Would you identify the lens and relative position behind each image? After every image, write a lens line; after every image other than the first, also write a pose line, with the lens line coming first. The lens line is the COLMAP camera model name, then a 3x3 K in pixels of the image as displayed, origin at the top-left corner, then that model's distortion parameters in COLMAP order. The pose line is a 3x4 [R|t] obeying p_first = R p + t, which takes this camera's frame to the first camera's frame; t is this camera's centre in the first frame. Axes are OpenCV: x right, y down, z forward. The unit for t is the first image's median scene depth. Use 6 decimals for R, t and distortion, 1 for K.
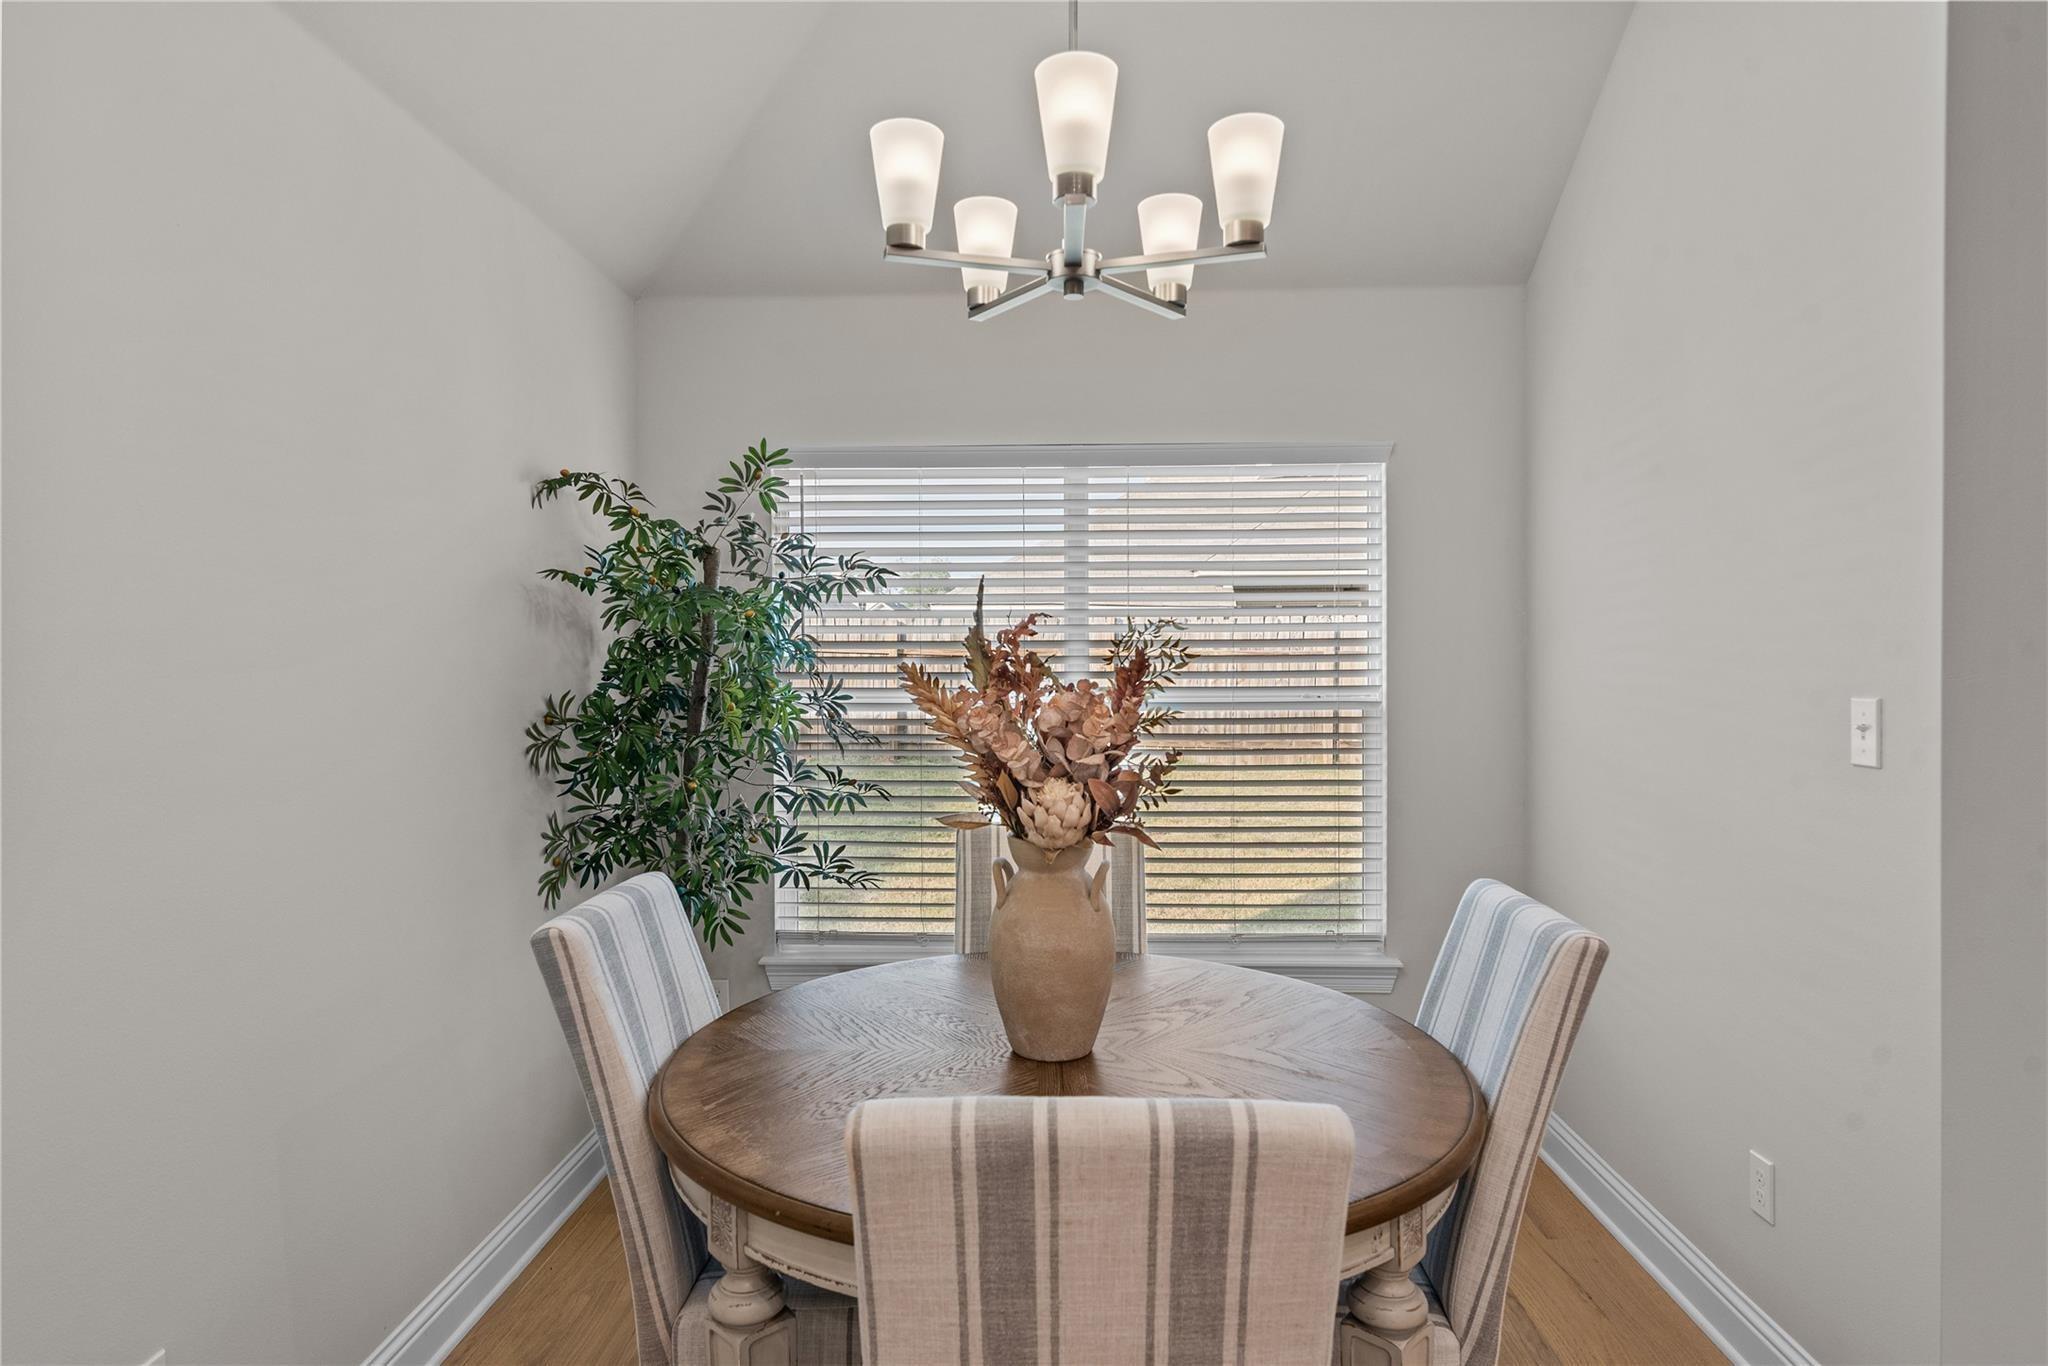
lens RADIAL K [[1238.6, 0, 1024.3], [0, 1238.6, 677.9], [0, 0, 1]] dist [0.001015, 0.000045]
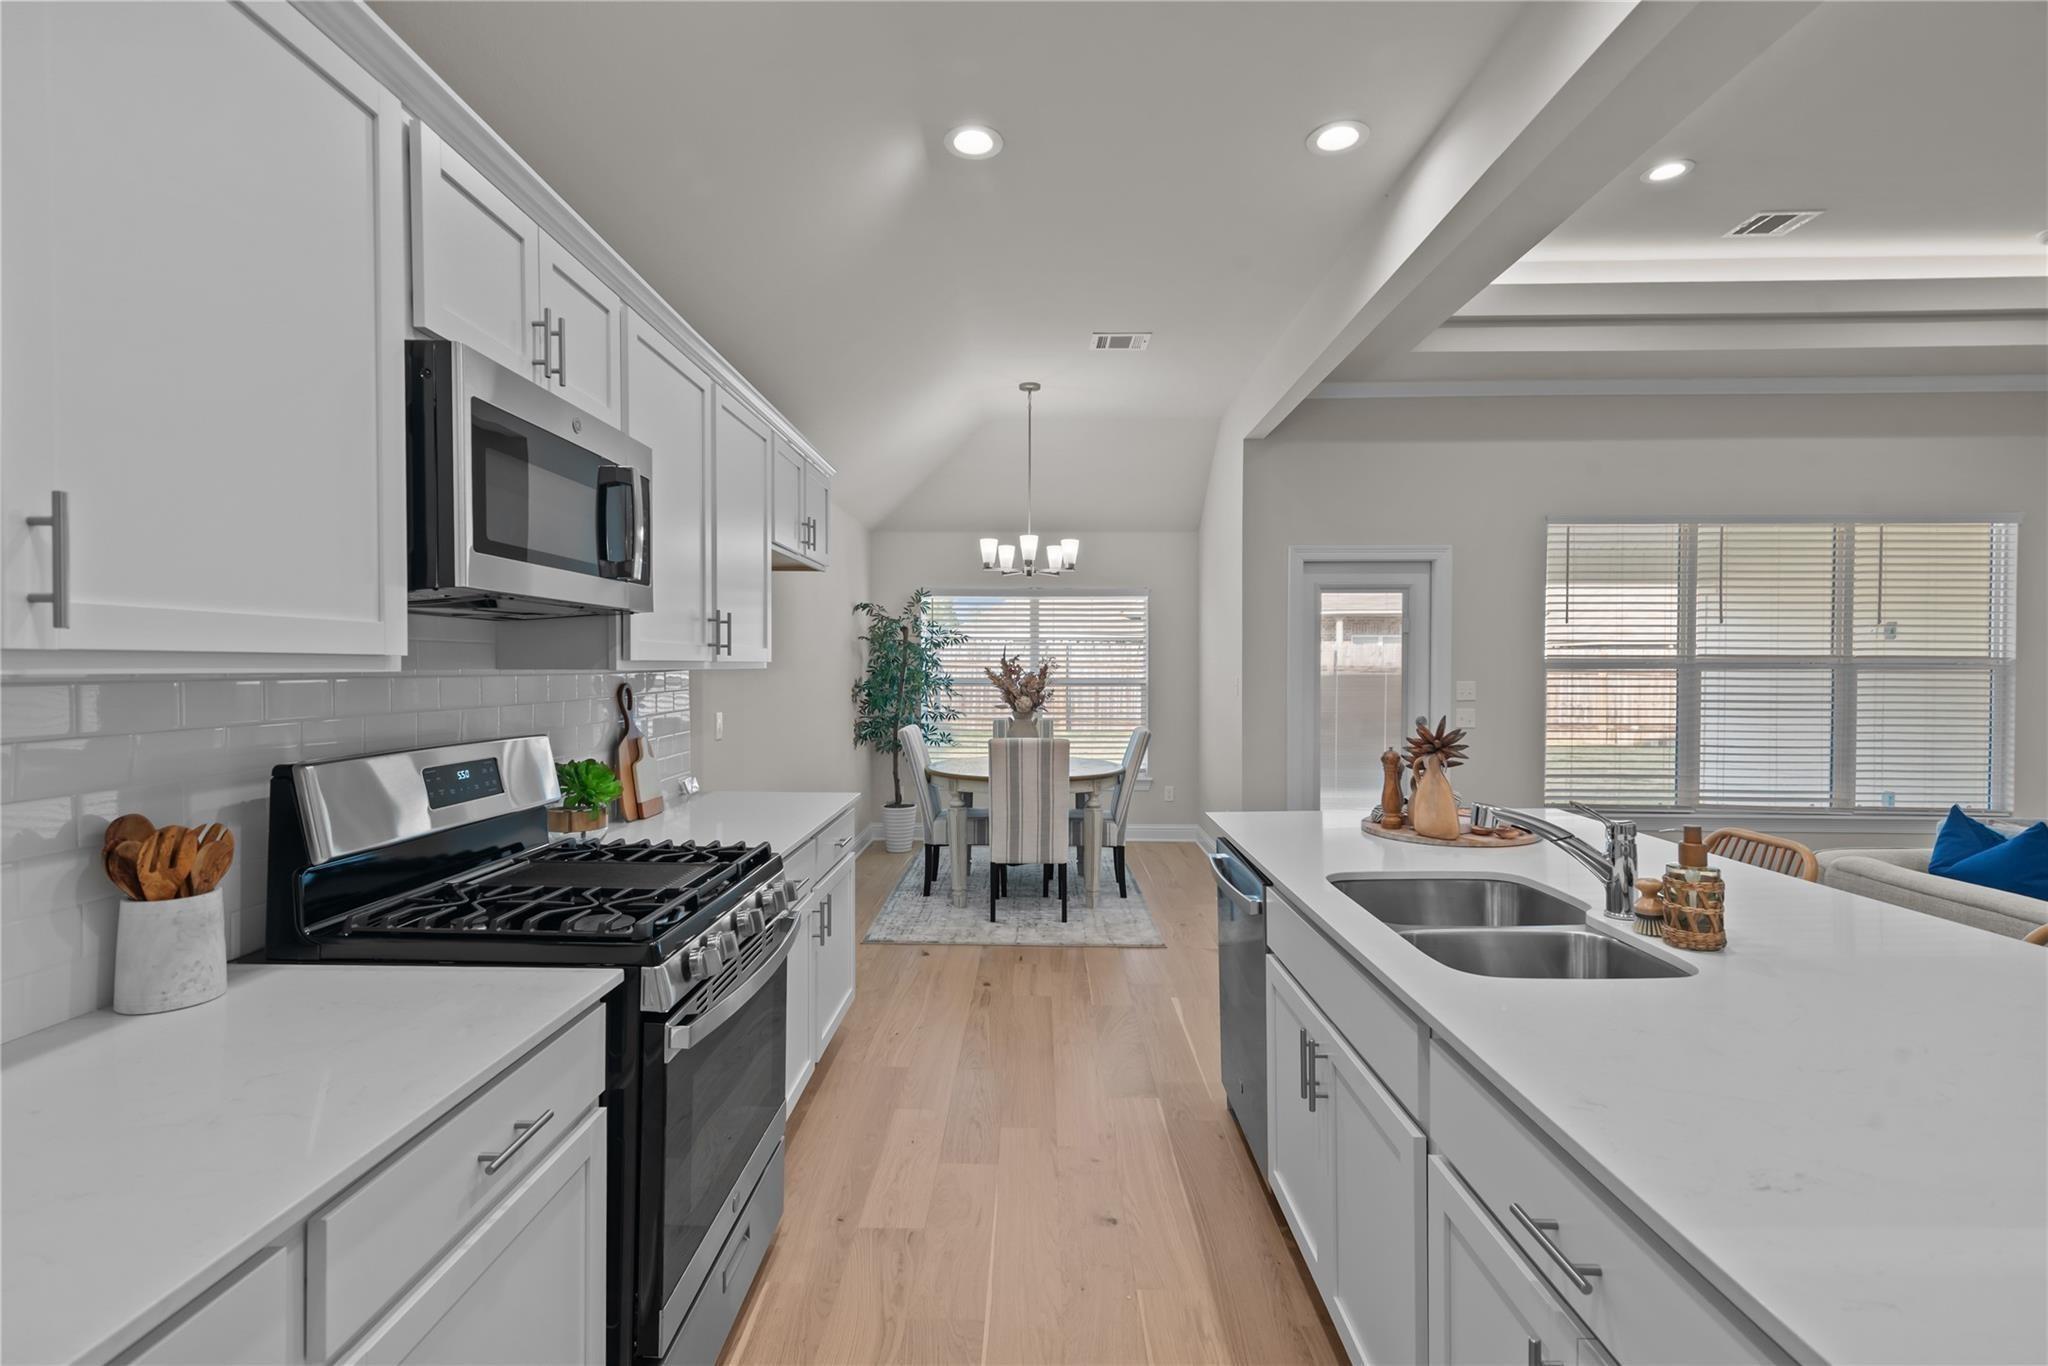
lens RADIAL K [[976.2, 0, 1020.1], [0, 976.2, 678.5], [0, 0, 1]] dist [0.001331, 0.000240]
pose [[0.999933, 0.005511, 0.010187, -0.011995], [-0.005461, 0.999973, -0.004966, 0.024157], [-0.010214, 0.004910, 0.999936, -1.316645]]
